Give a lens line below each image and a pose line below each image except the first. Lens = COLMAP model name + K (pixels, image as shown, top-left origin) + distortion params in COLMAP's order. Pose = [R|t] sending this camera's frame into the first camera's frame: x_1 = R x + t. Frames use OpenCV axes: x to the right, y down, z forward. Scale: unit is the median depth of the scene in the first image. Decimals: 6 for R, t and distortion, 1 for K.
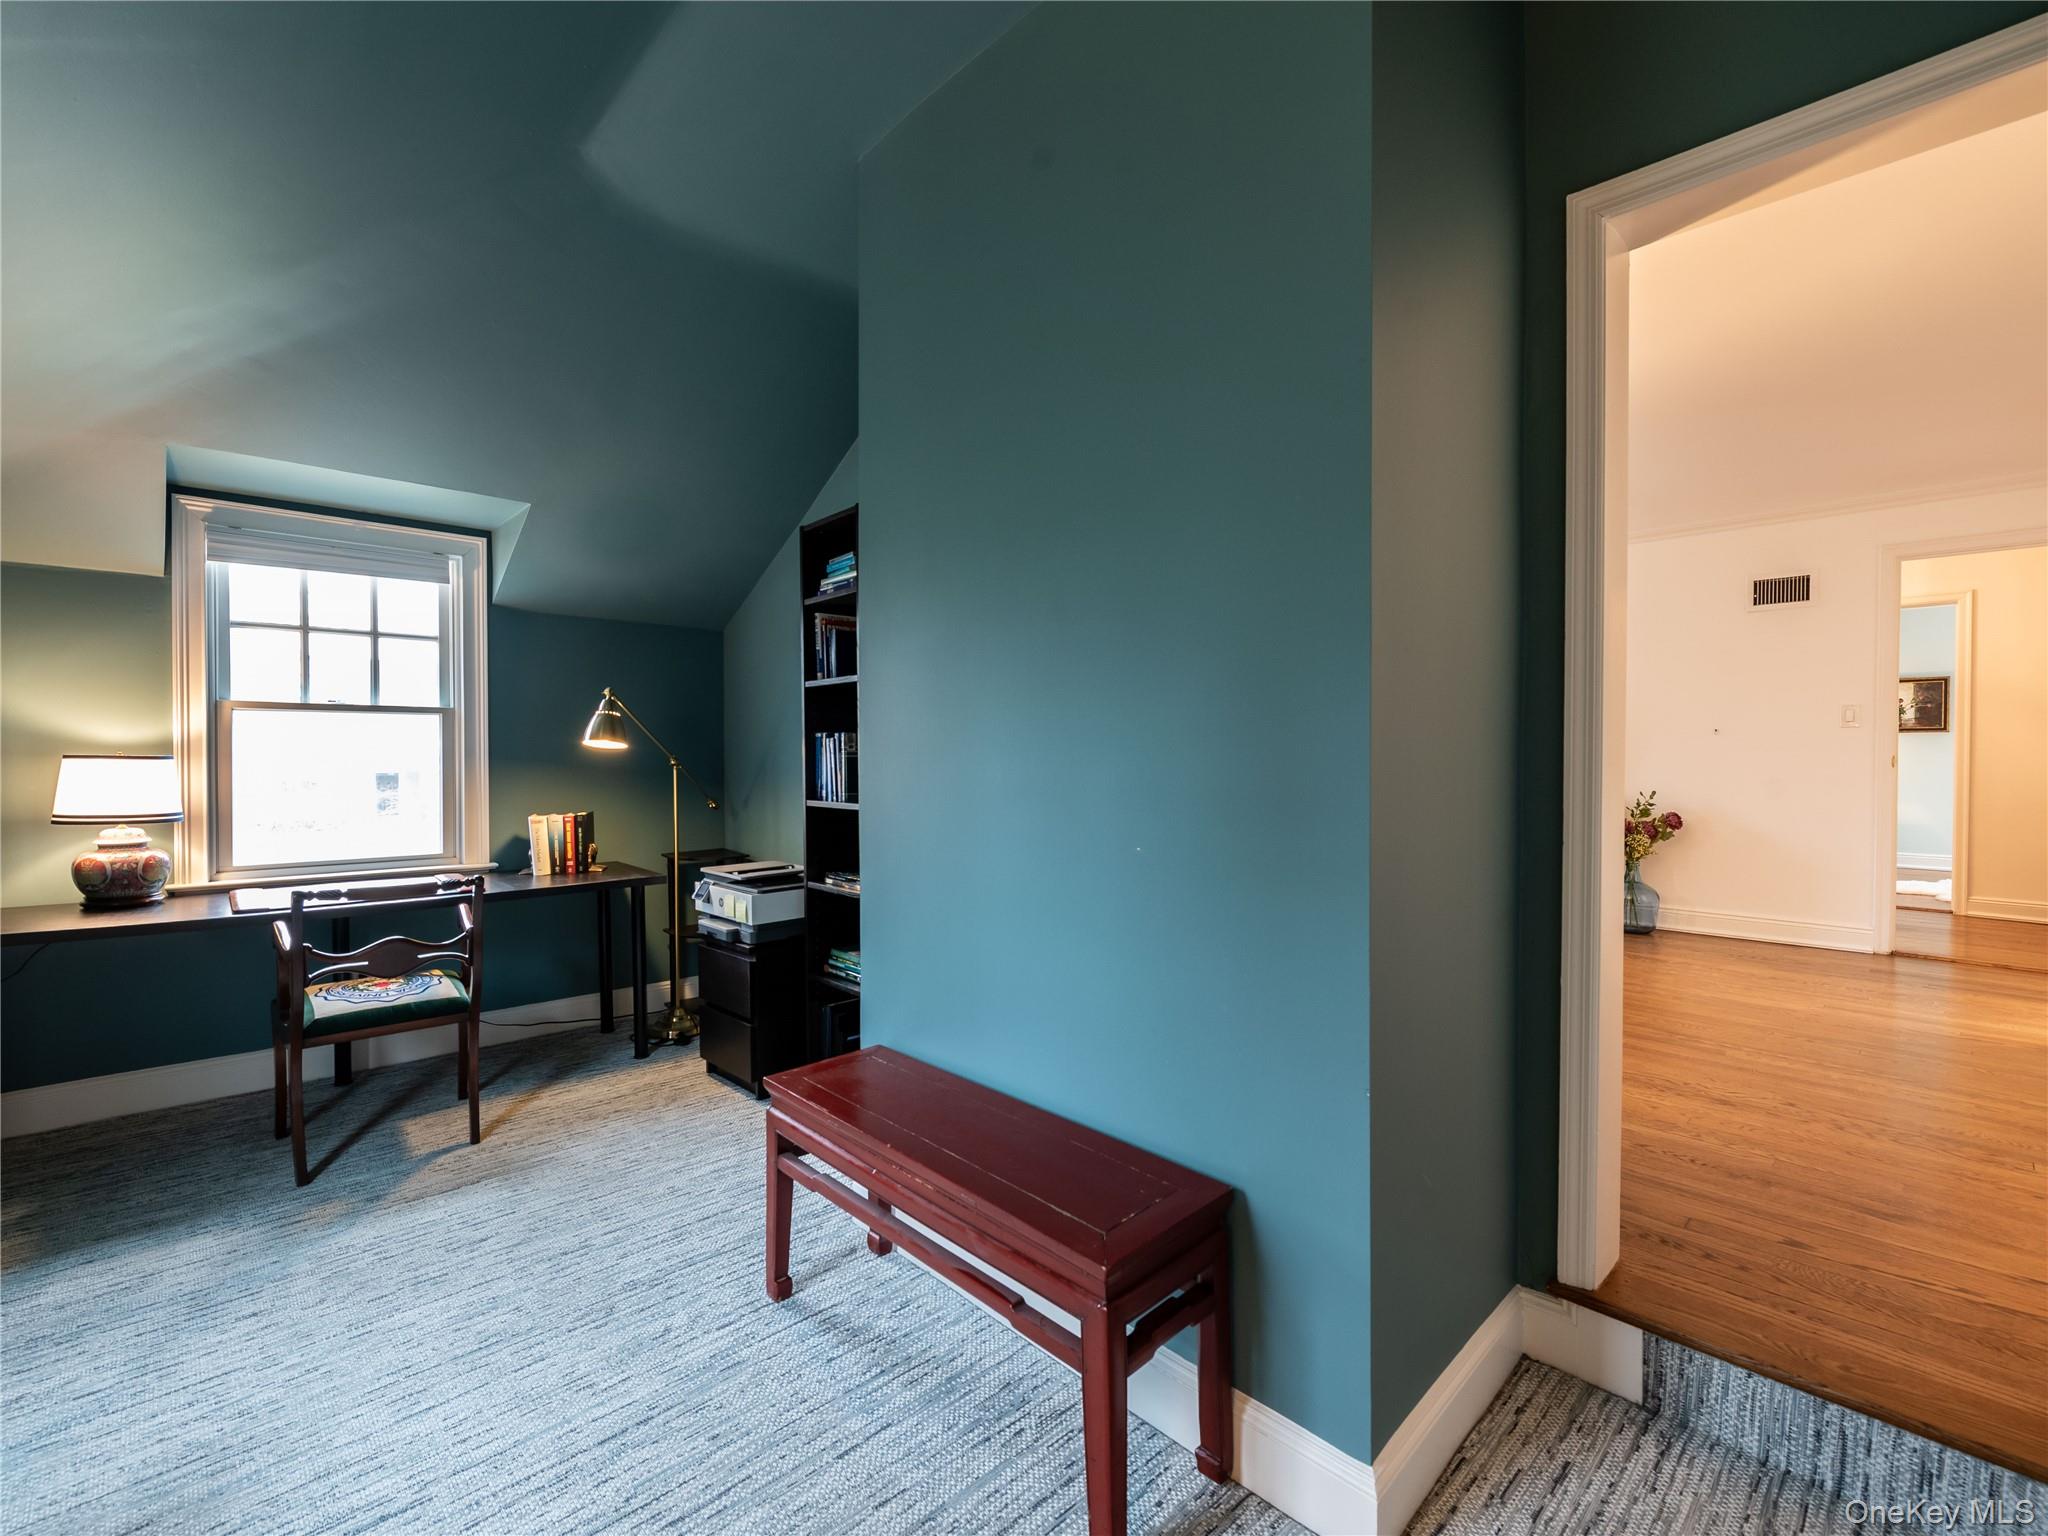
lens RADIAL K [[914.7, 0, 1024.0], [0, 914.7, 768.0], [0, 0, 1]] dist [0.001590, -0.006505]
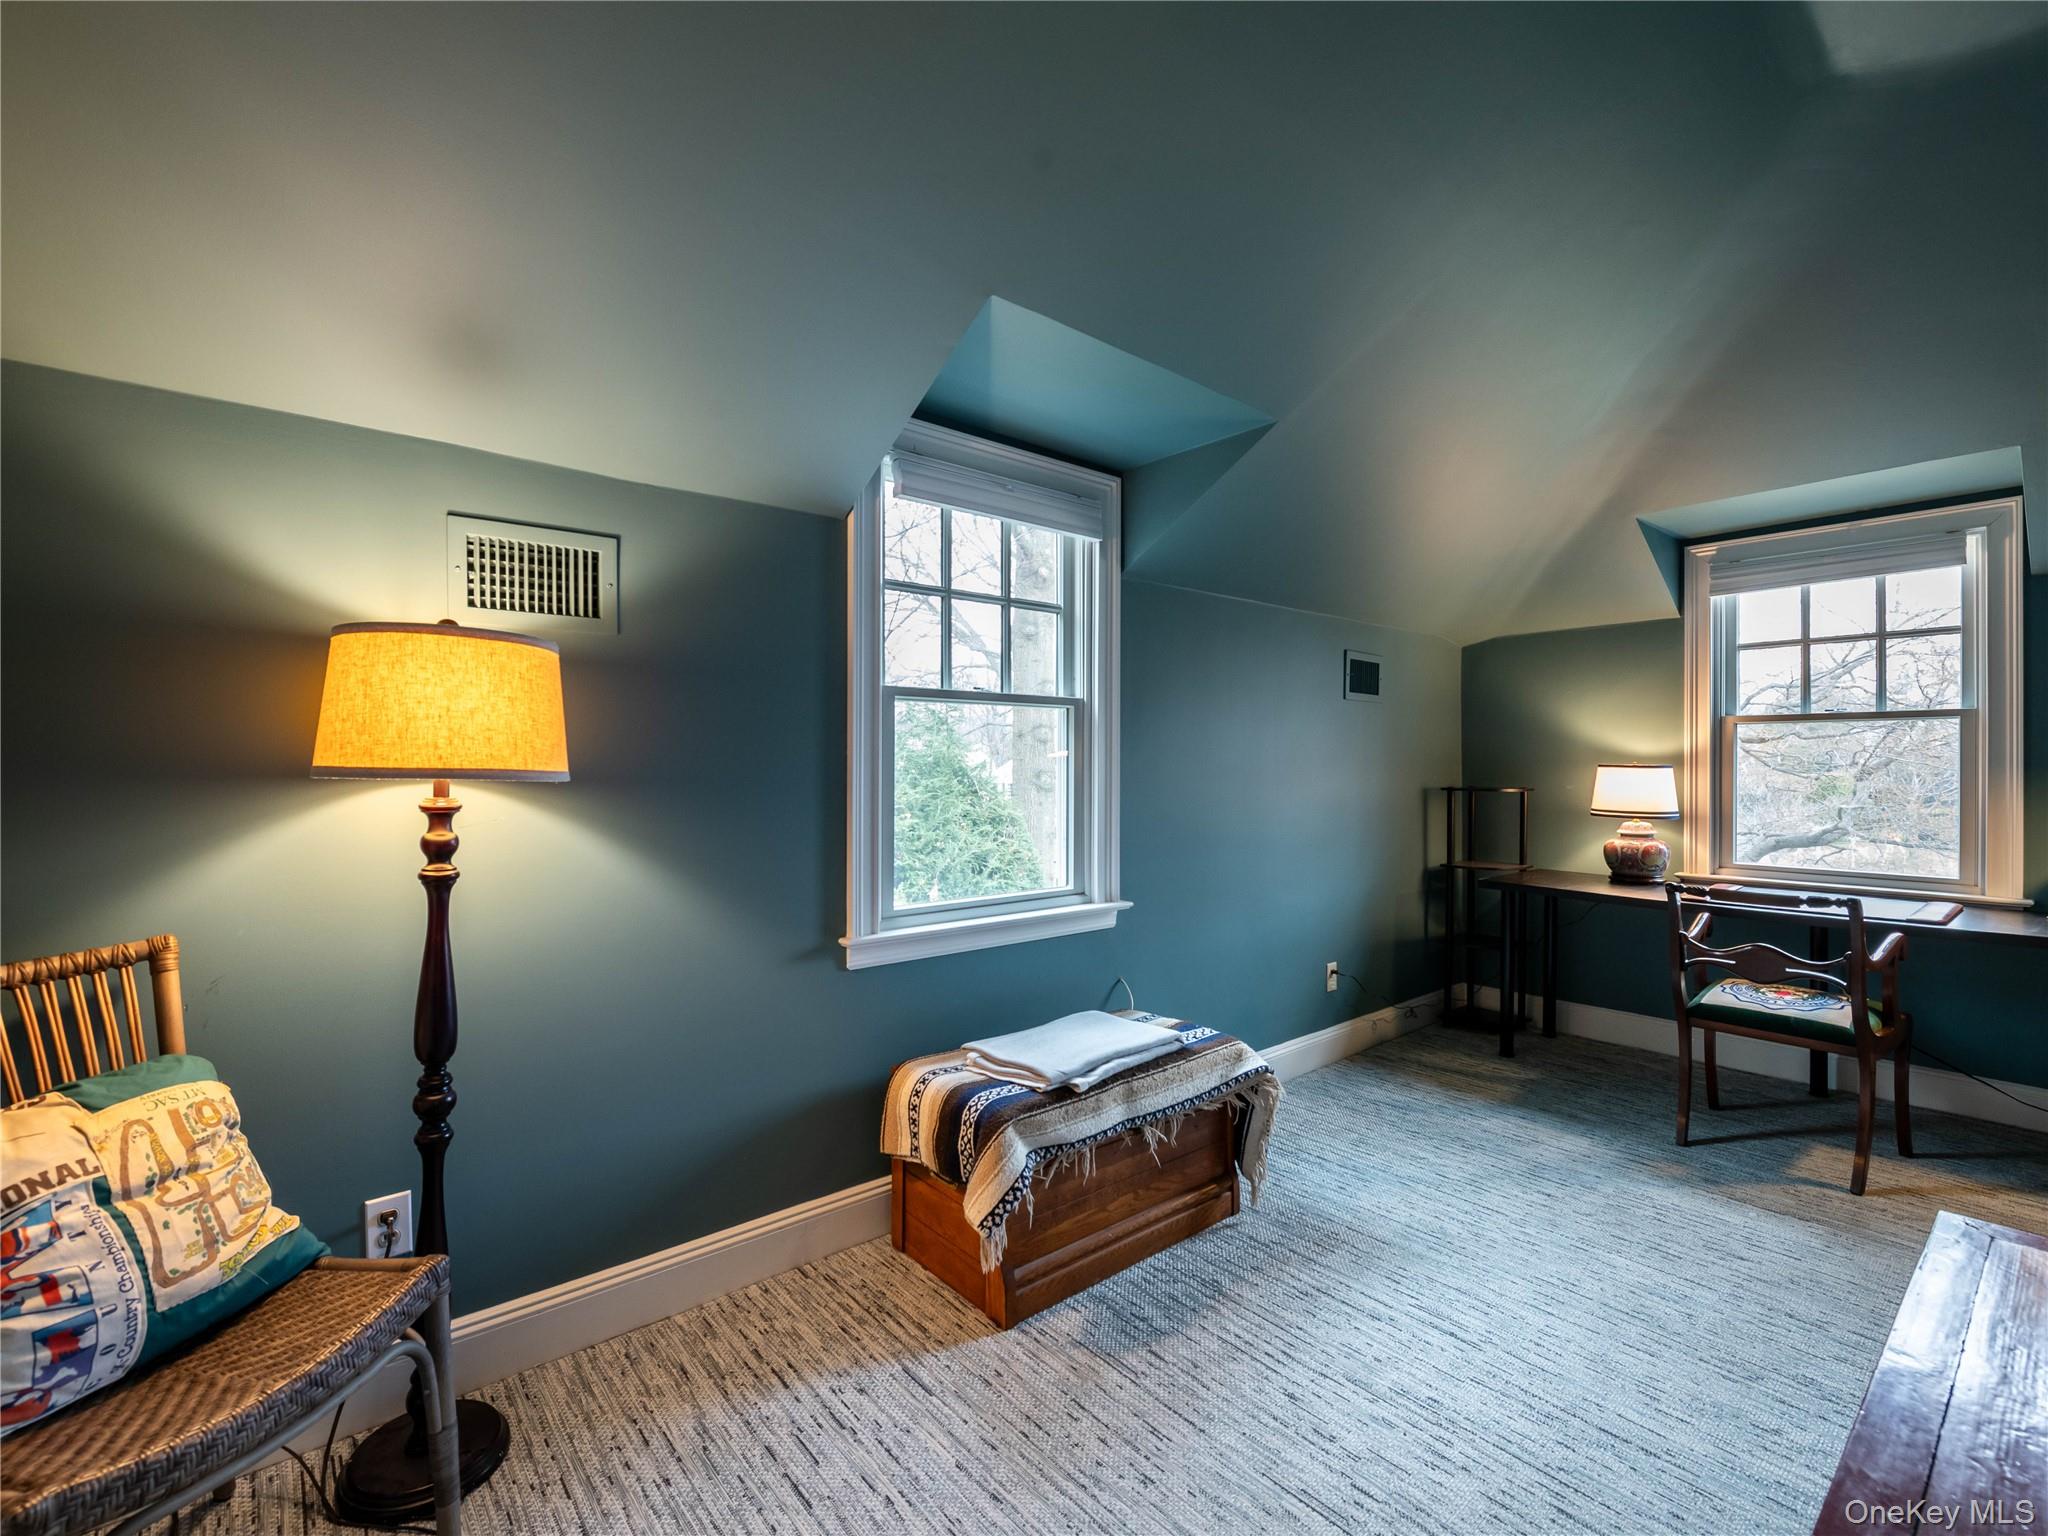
lens RADIAL K [[914.7, 0, 1024.0], [0, 914.7, 768.0], [0, 0, 1]] dist [0.001590, -0.006505]
pose [[-0.080268, 0.003628, -0.996767, 0.341941], [-0.014638, 0.999881, 0.004818, -0.002762], [0.996666, 0.014978, -0.080205, 0.233200]]
